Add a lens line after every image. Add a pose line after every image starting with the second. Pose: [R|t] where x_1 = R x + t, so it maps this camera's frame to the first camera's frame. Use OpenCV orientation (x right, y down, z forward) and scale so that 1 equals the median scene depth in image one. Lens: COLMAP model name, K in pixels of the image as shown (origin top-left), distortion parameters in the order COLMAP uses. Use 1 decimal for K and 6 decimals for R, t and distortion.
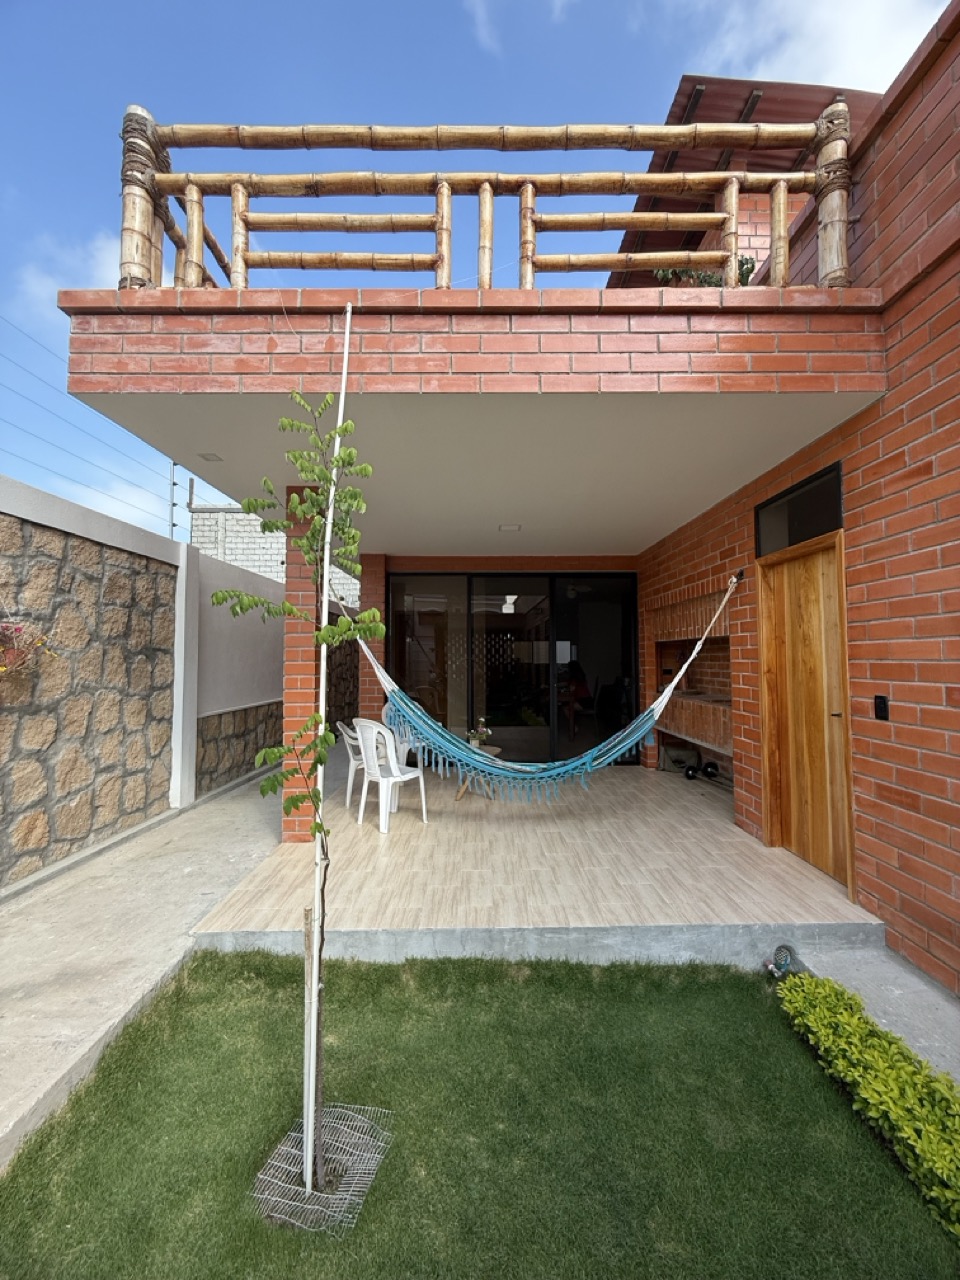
lens RADIAL K [[510.3, 0, 480.3], [0, 510.3, 637.1], [0, 0, 1]] dist [-0.000598, 0.000161]
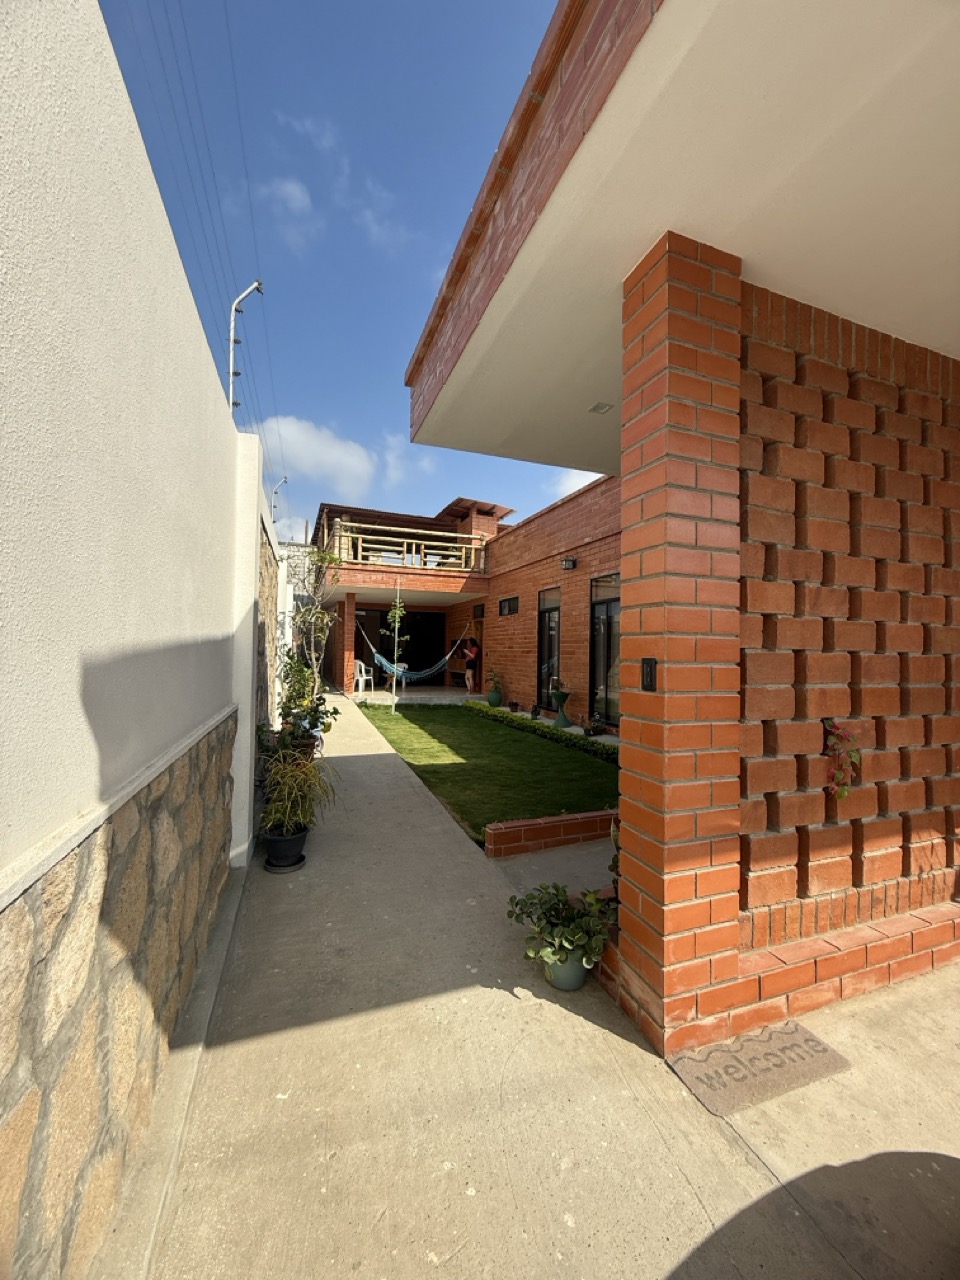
lens RADIAL K [[510.3, 0, 480.3], [0, 510.3, 637.1], [0, 0, 1]] dist [-0.000598, 0.000161]
pose [[0.939431, 0.030194, 0.341405, -1.034847], [-0.035370, 0.999334, 0.008944, -0.082421], [-0.340908, -0.020477, 0.939874, -3.794467]]
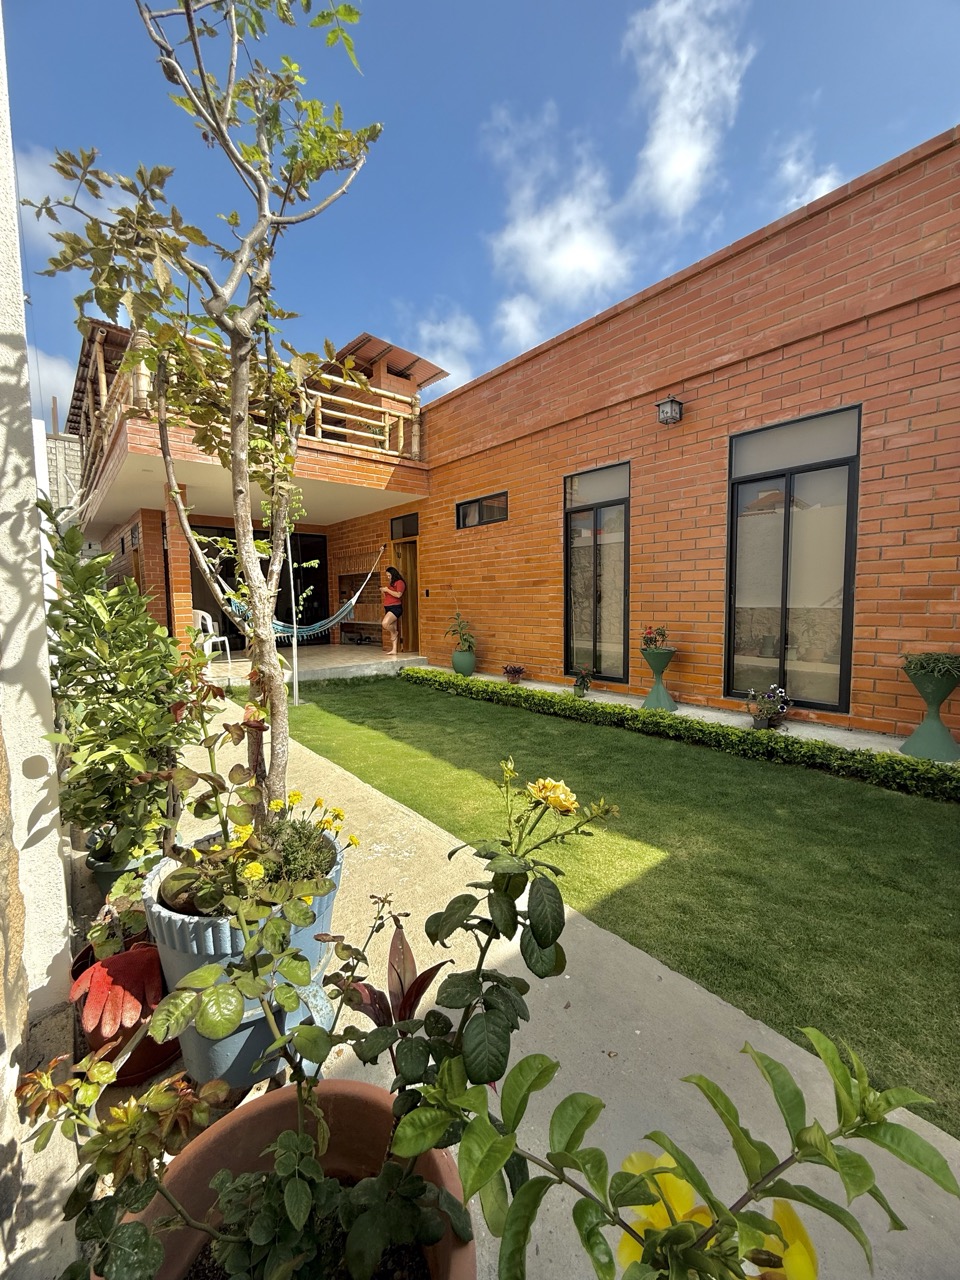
lens RADIAL K [[510.3, 0, 480.3], [0, 510.3, 637.1], [0, 0, 1]] dist [-0.000598, 0.000161]
pose [[0.763521, -0.053281, 0.643581, -1.079207], [-0.017083, 0.994575, 0.102607, 0.075577], [-0.645557, -0.089337, 0.758469, -1.730212]]
